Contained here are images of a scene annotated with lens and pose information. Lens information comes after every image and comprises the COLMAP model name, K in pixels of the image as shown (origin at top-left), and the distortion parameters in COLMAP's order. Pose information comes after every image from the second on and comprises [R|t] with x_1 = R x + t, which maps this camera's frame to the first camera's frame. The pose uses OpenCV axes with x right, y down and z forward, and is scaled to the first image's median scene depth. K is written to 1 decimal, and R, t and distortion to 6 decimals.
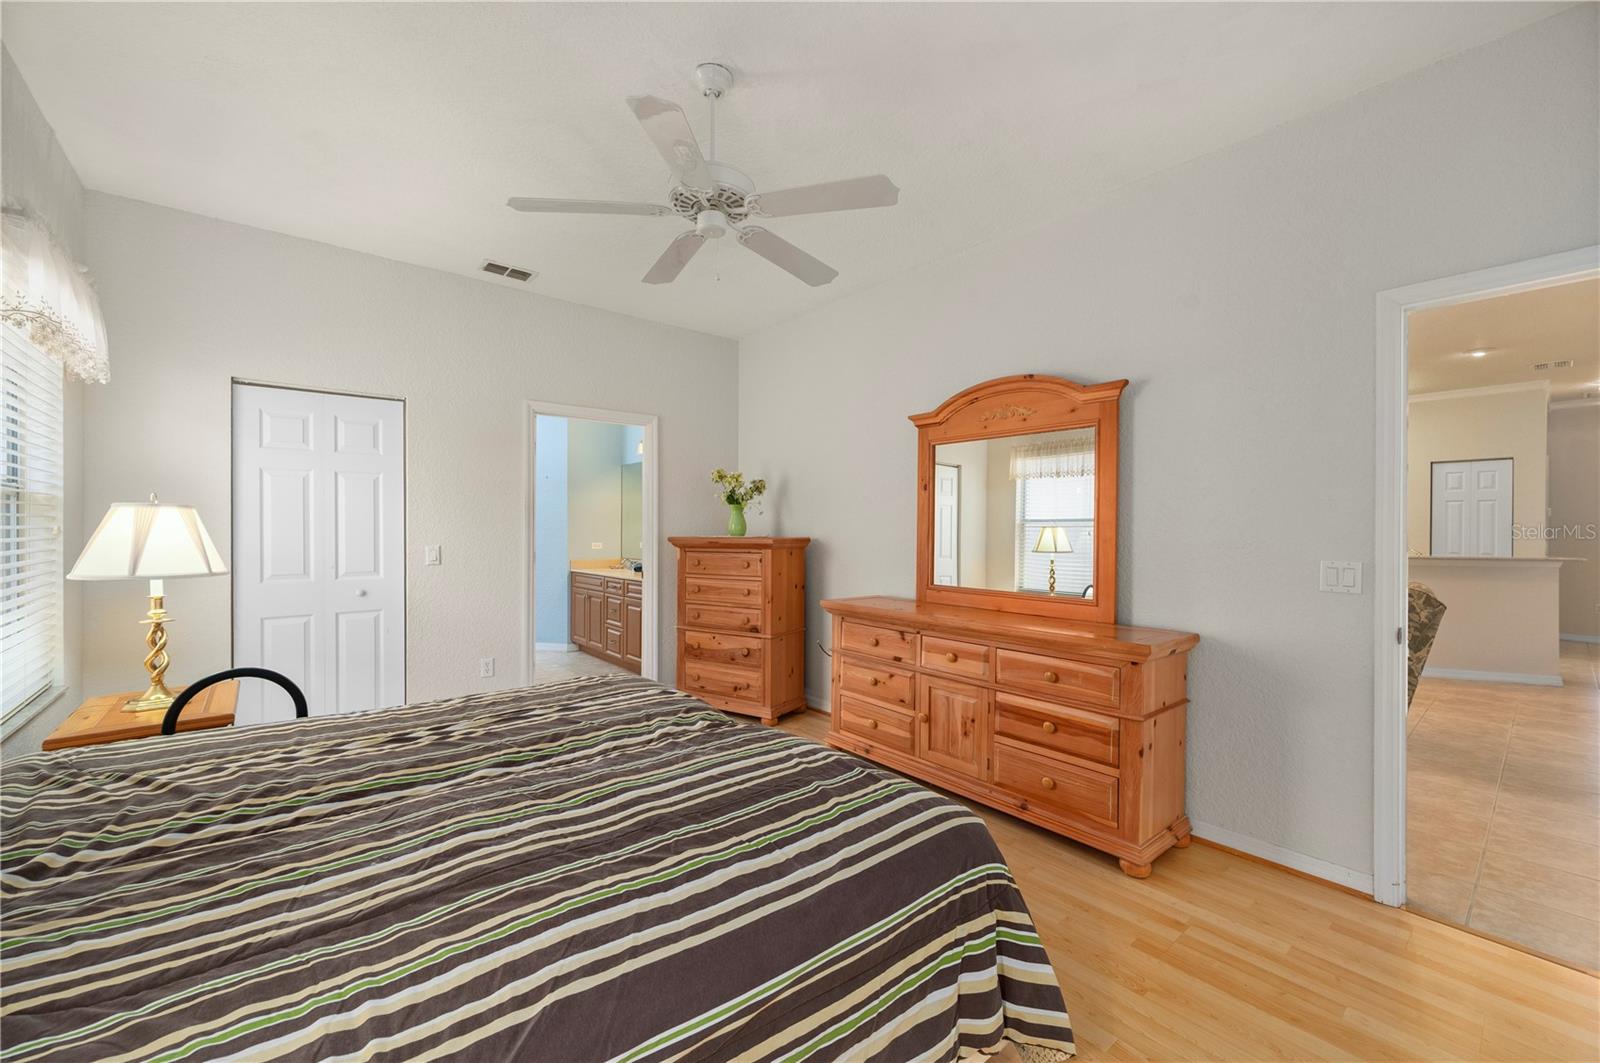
lens RADIAL K [[635.7, 0, 796.7], [0, 635.7, 528.9], [0, 0, 1]] dist [0.004103, -0.000178]
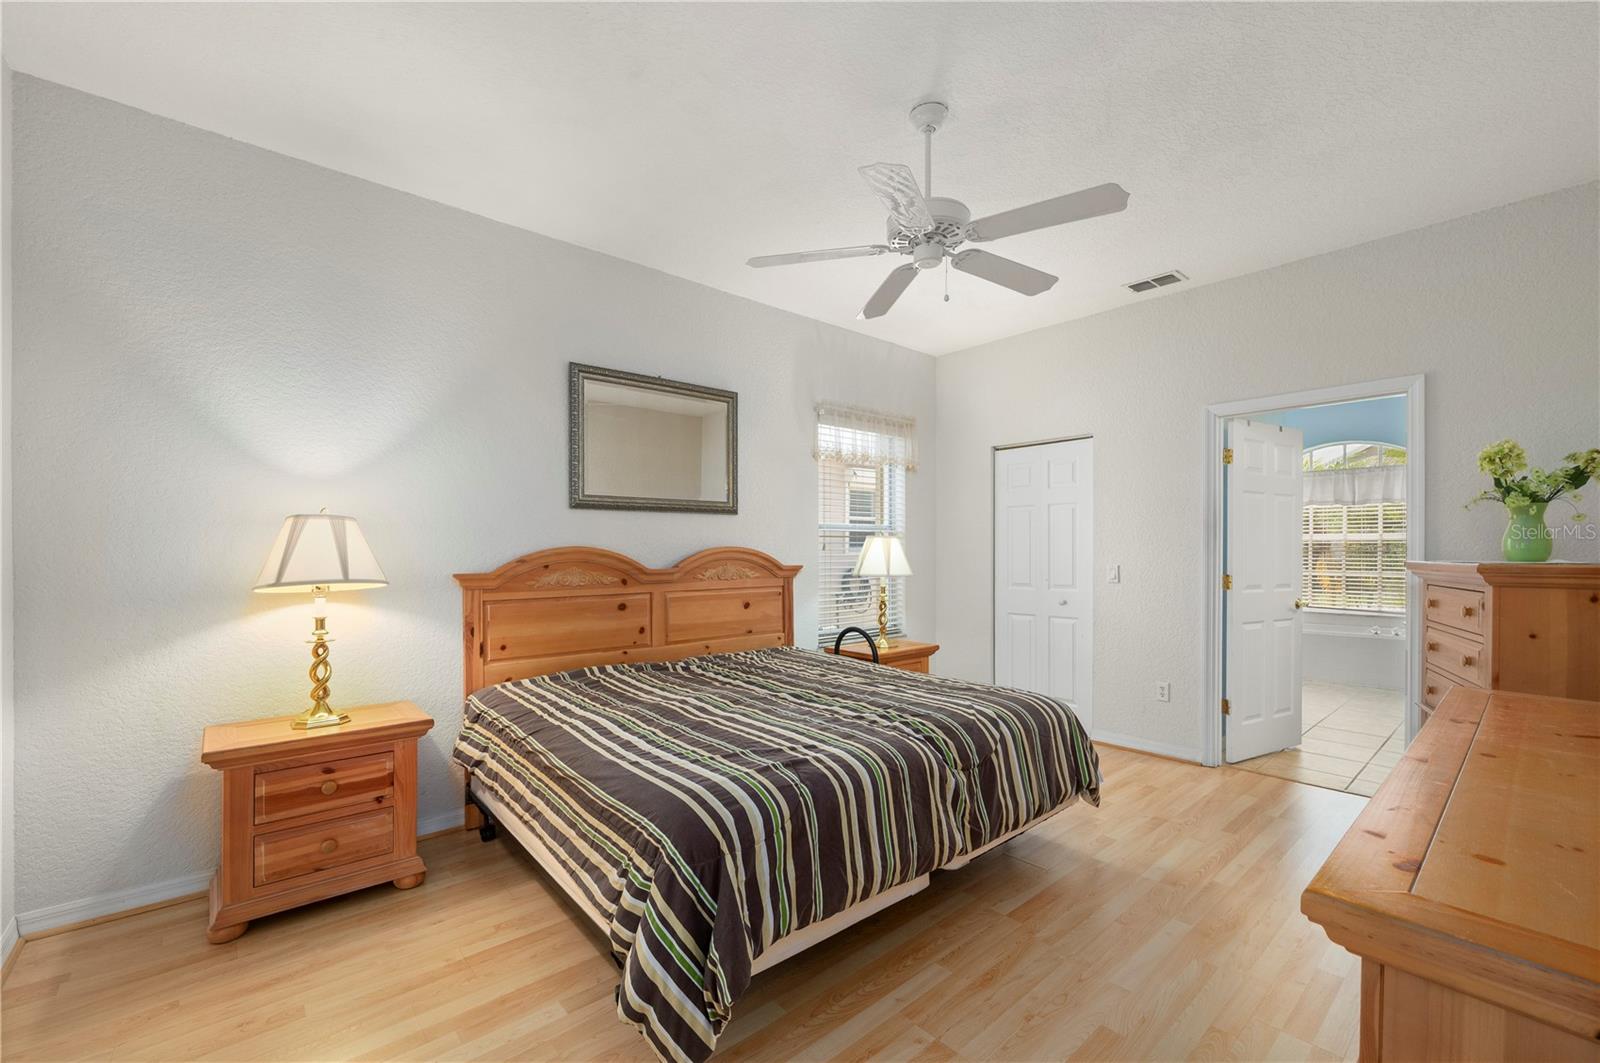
lens RADIAL K [[676.6, 0, 799.7], [0, 676.6, 547.8], [0, 0, 1]] dist [-0.000029, 0.000111]
pose [[0.021352, -0.003561, -0.999766, 1.082302], [-0.001199, 0.999993, -0.003587, 0.004093], [0.999771, 0.001275, 0.021347, 0.850318]]
